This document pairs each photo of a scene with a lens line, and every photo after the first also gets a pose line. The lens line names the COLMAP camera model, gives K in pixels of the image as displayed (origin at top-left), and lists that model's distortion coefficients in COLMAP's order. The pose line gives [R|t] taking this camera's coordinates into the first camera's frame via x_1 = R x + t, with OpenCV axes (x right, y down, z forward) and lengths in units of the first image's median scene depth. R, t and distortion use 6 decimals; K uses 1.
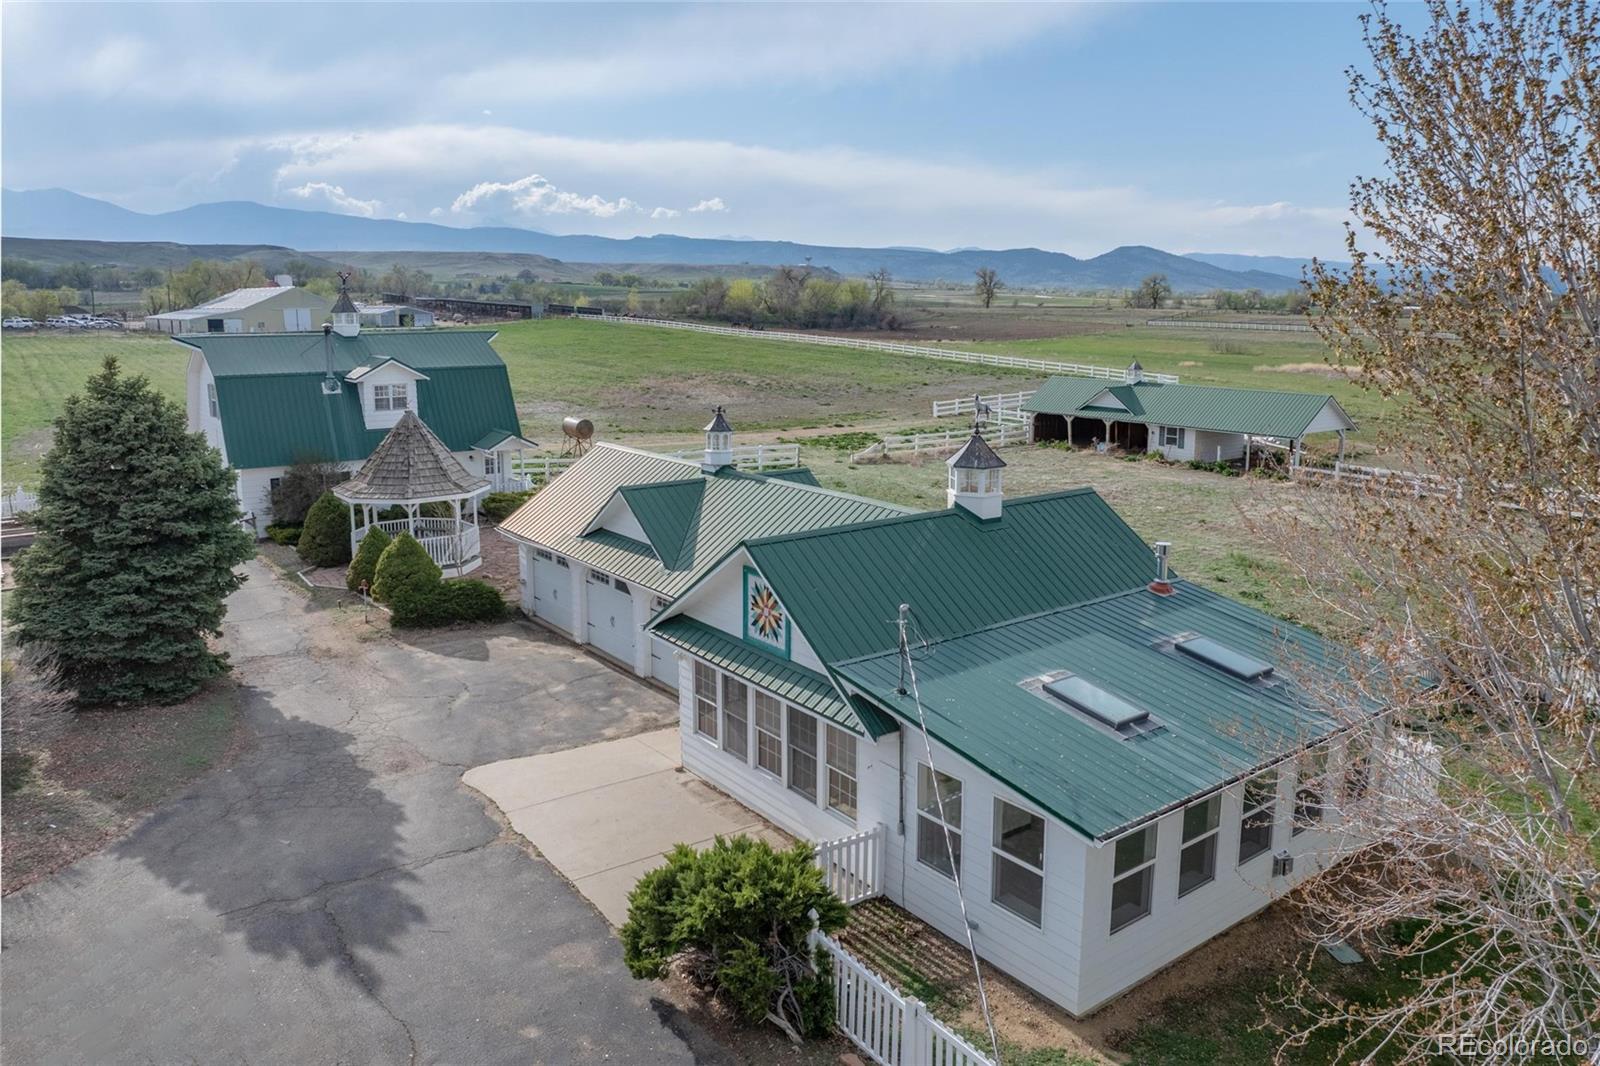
lens RADIAL K [[1132.6, 0, 803.5], [0, 1132.6, 473.3], [0, 0, 1]] dist [-0.039446, -0.001305]
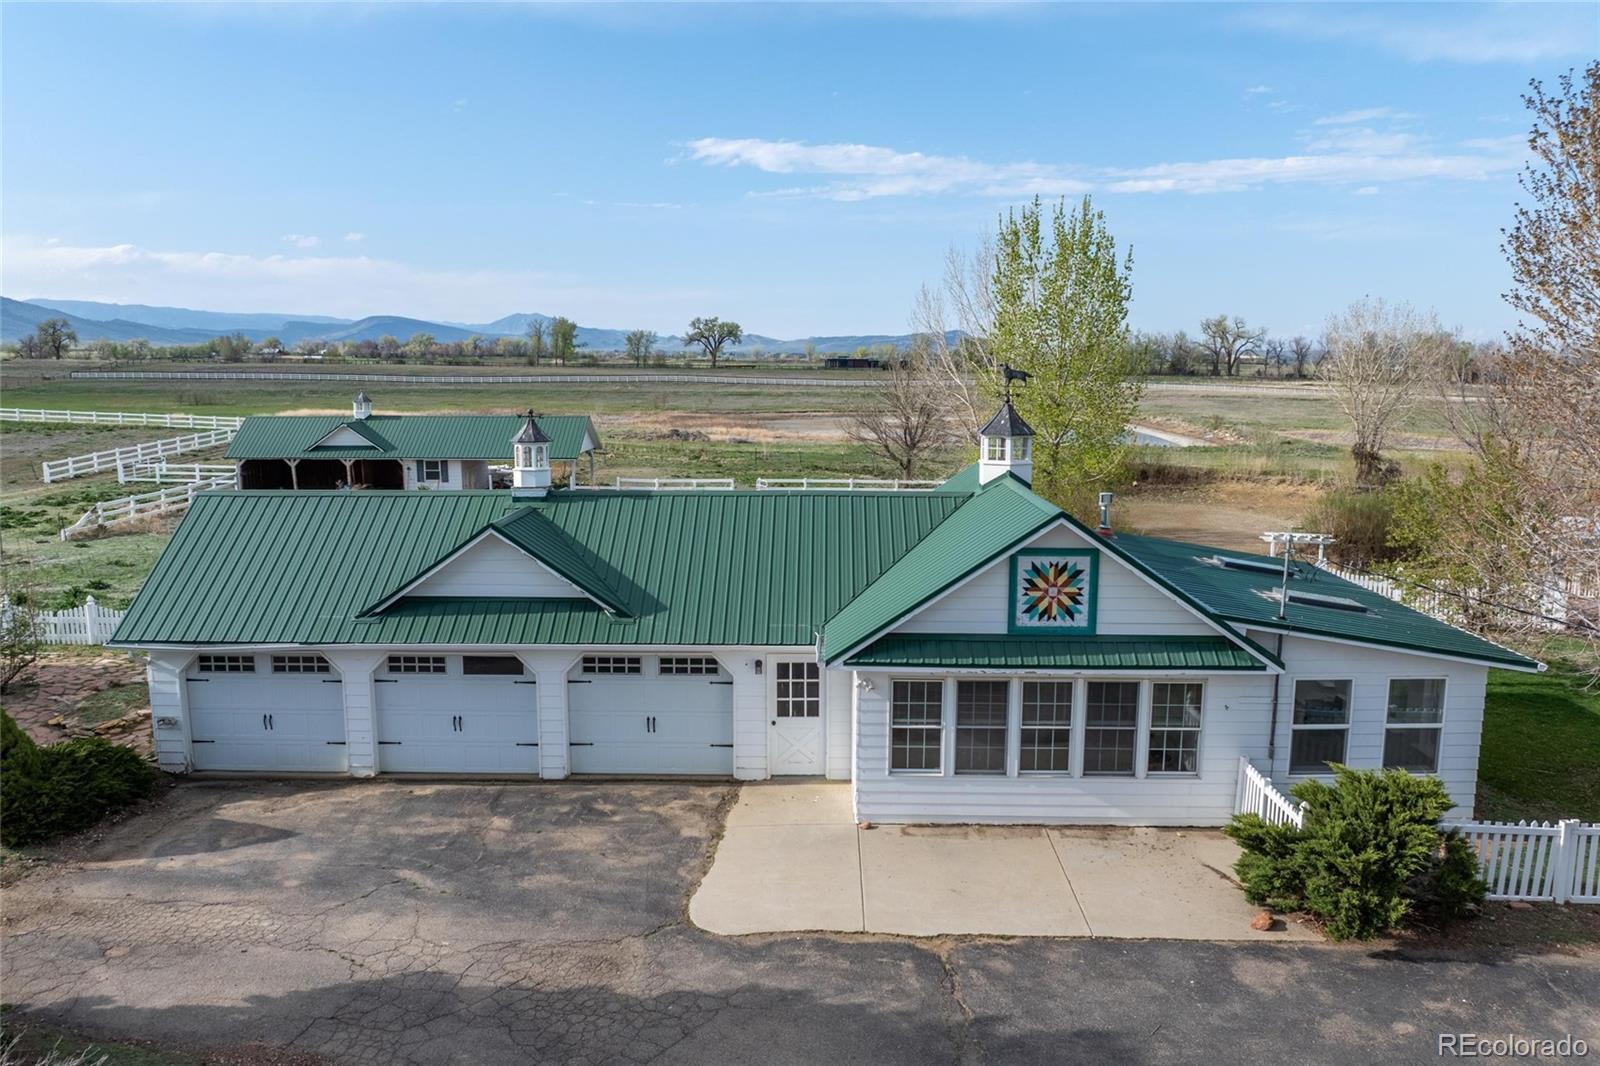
lens RADIAL K [[1192.2, 0, 800.0], [0, 1192.2, 533.0], [0, 0, 1]] dist [-0.041423, -0.001230]
pose [[0.618438, -0.117606, 0.776984, -0.520844], [0.118601, 0.991381, 0.055658, -0.000451], [-0.776832, 0.057731, 0.627056, 0.327381]]
